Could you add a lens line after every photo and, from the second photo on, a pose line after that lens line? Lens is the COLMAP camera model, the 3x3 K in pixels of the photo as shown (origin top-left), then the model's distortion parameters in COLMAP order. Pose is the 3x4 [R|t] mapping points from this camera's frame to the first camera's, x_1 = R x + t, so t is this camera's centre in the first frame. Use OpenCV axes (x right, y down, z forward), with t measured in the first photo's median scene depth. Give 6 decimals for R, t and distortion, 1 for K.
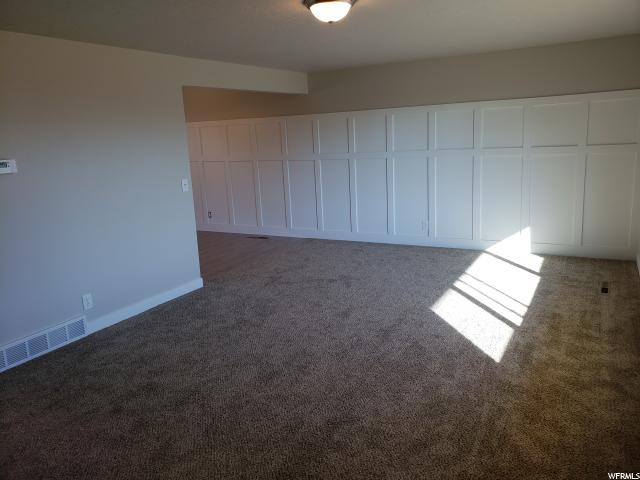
lens RADIAL K [[486.7, 0, 320.0], [0, 486.7, 240.0], [0, 0, 1]] dist [-0.055786, 0.002737]
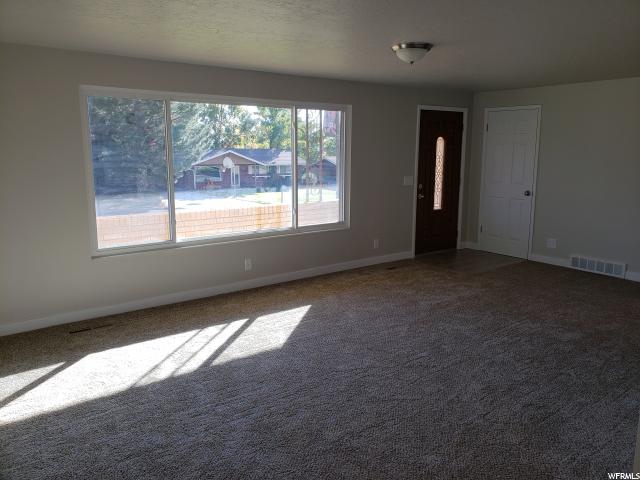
lens RADIAL K [[494.0, 0, 319.3], [0, 494.0, 225.6], [0, 0, 1]] dist [-0.001729, 0.006757]
pose [[-0.912883, -0.021663, 0.407646, -0.215789], [0.125630, 0.935218, 0.331034, -0.372775], [-0.388409, 0.353408, -0.851023, 1.662396]]
